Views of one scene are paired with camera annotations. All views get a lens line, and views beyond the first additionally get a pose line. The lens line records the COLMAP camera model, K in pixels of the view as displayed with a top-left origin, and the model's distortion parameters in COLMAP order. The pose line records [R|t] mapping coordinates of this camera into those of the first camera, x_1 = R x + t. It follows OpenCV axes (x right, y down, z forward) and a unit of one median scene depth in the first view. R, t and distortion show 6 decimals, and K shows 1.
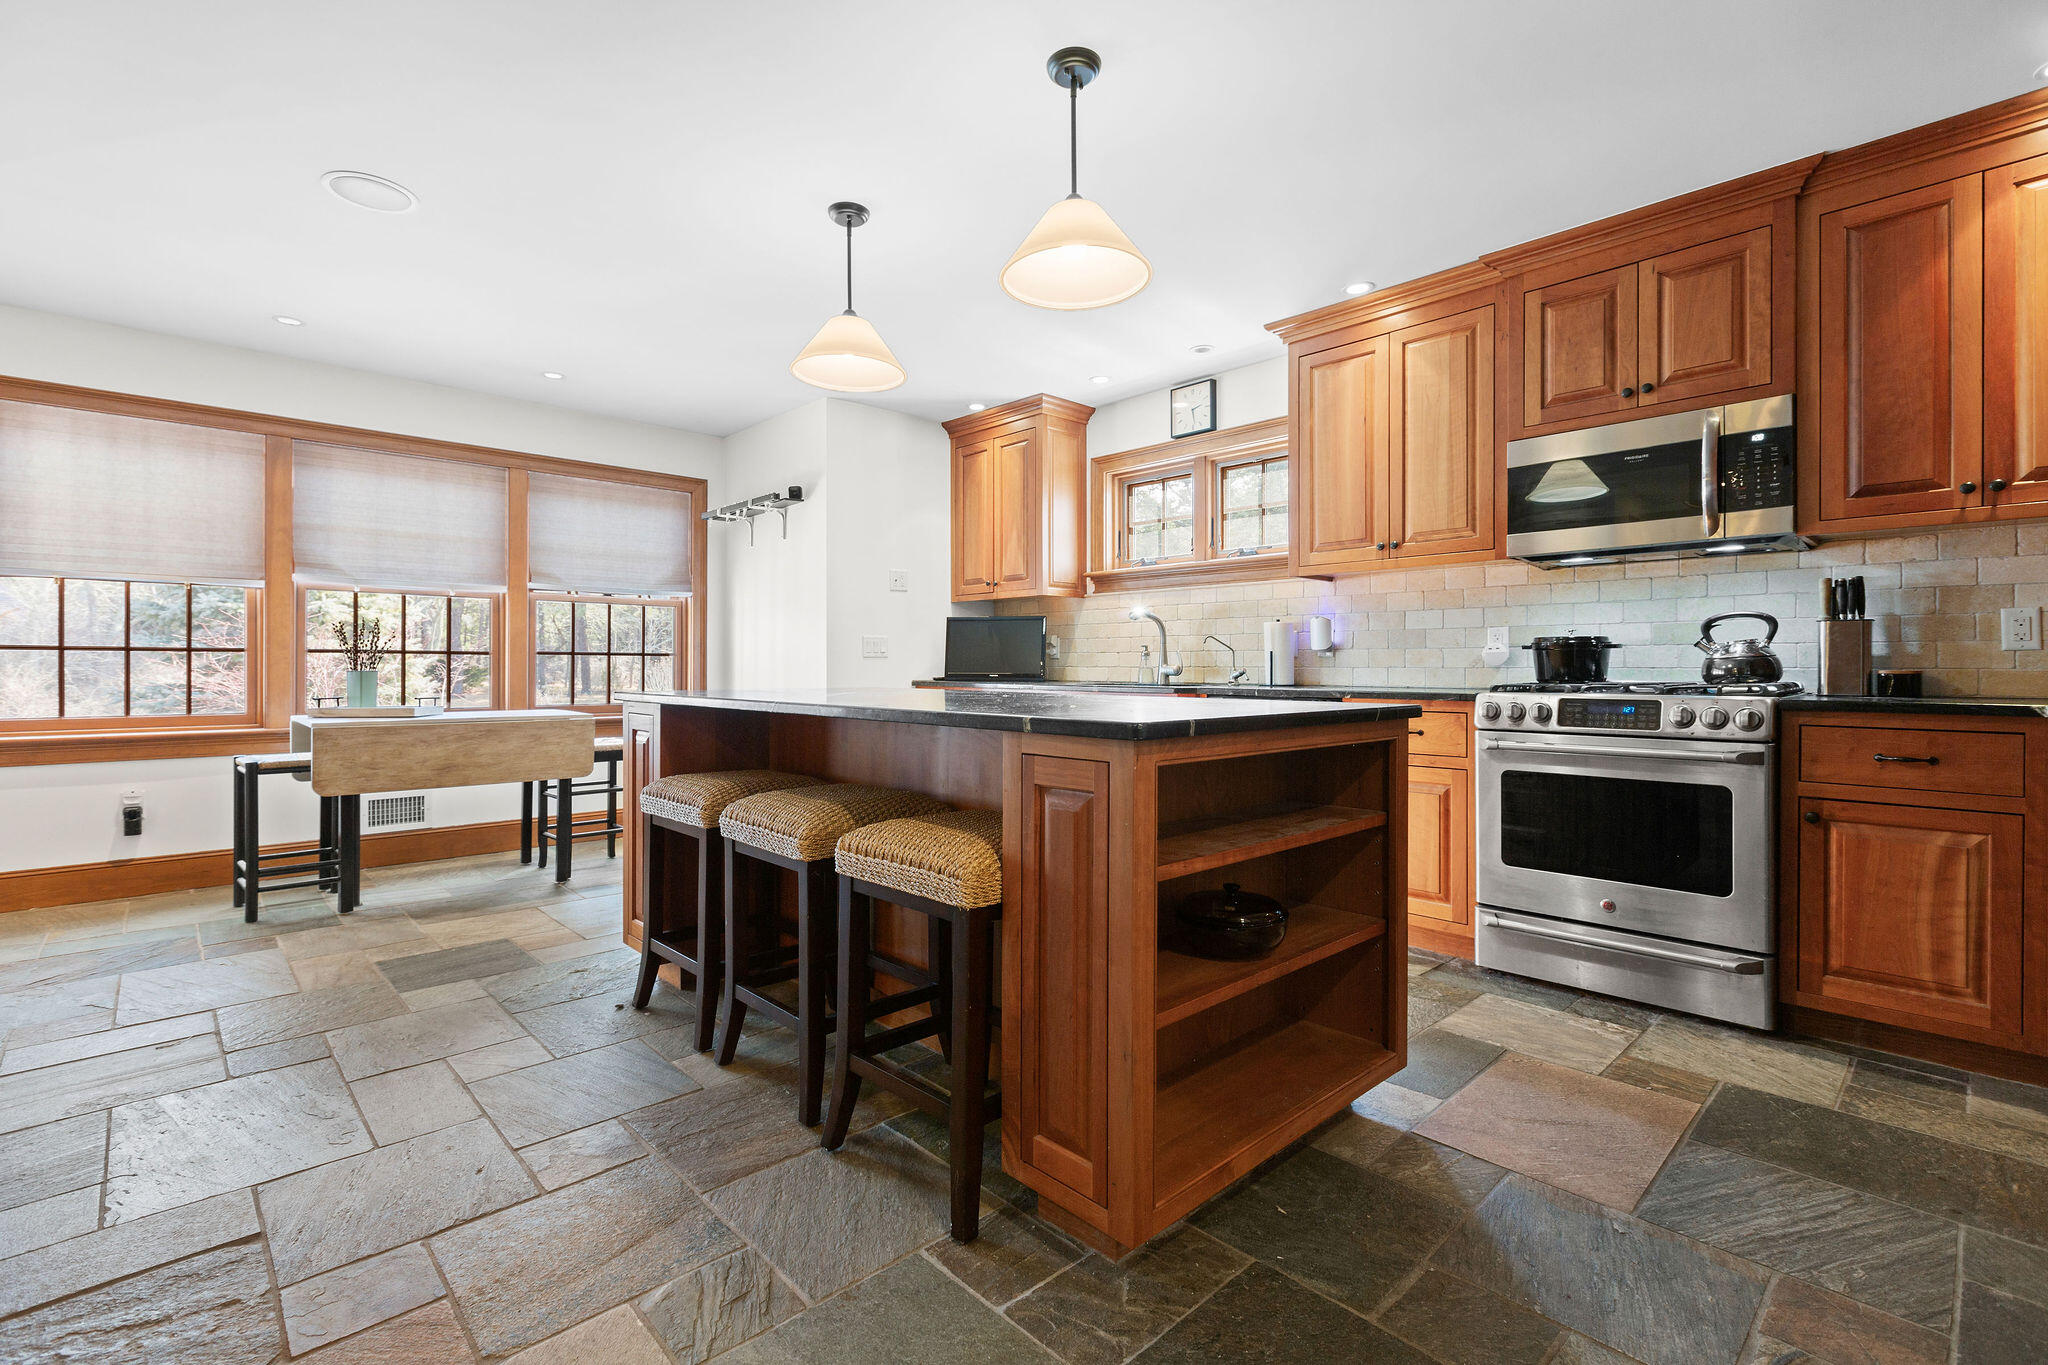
lens RADIAL K [[924.3, 0, 1005.6], [0, 924.3, 664.8], [0, 0, 1]] dist [0.001309, -0.000044]
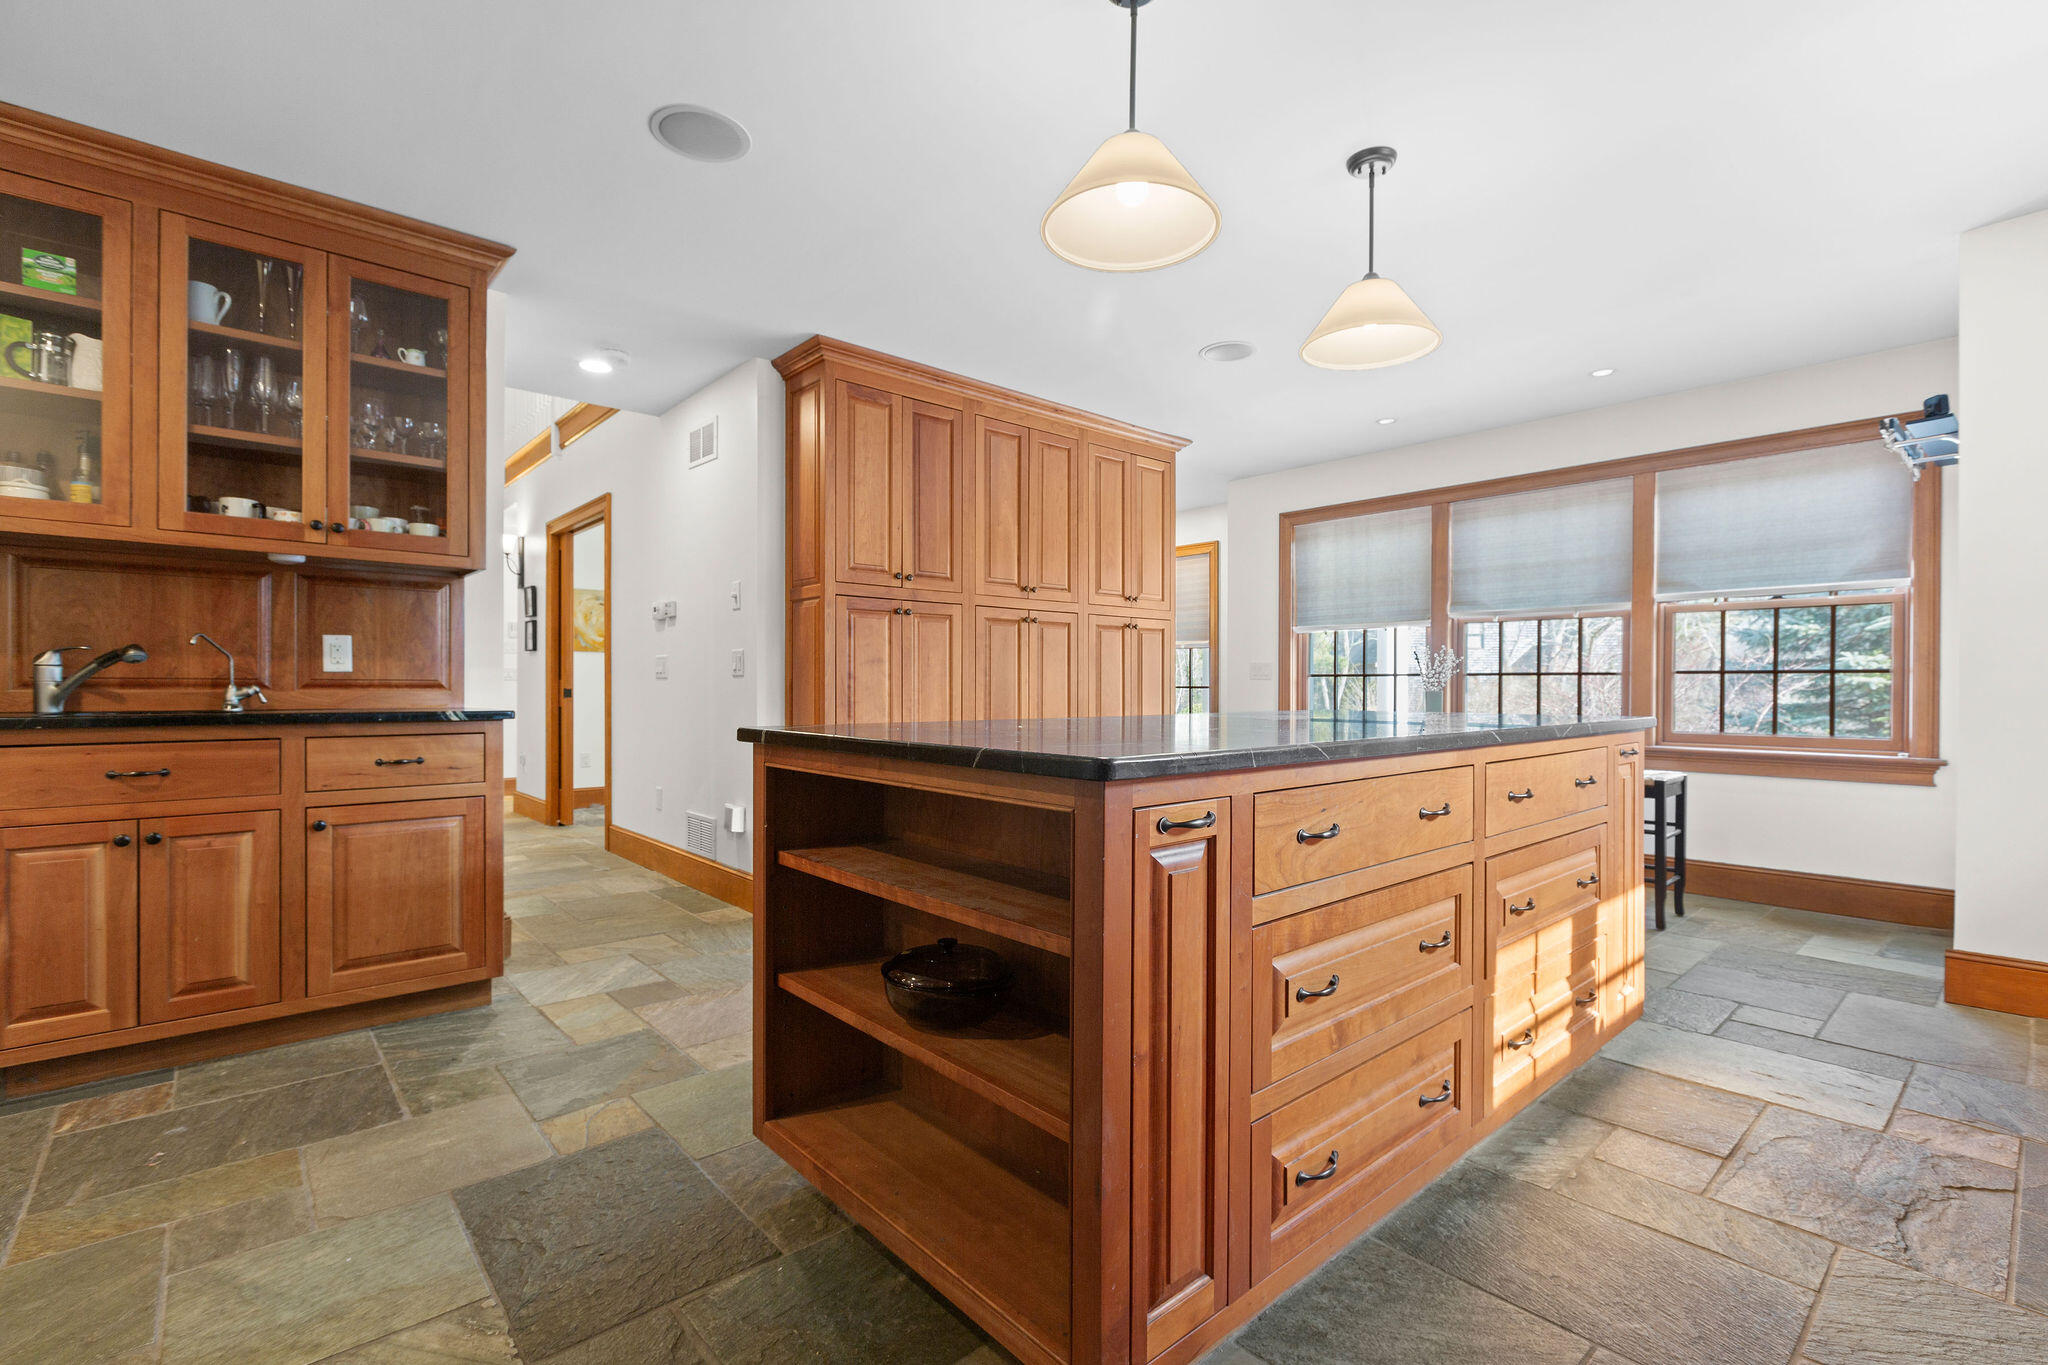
lens RADIAL K [[918.4, 0, 1022.0], [0, 918.4, 692.8], [0, 0, 1]] dist [0.000765, 0.000074]
pose [[-0.030168, 0.005160, -0.999532, 0.455884], [0.001941, 0.999985, 0.005104, 0.001349], [0.999543, -0.001787, -0.030177, 0.456533]]
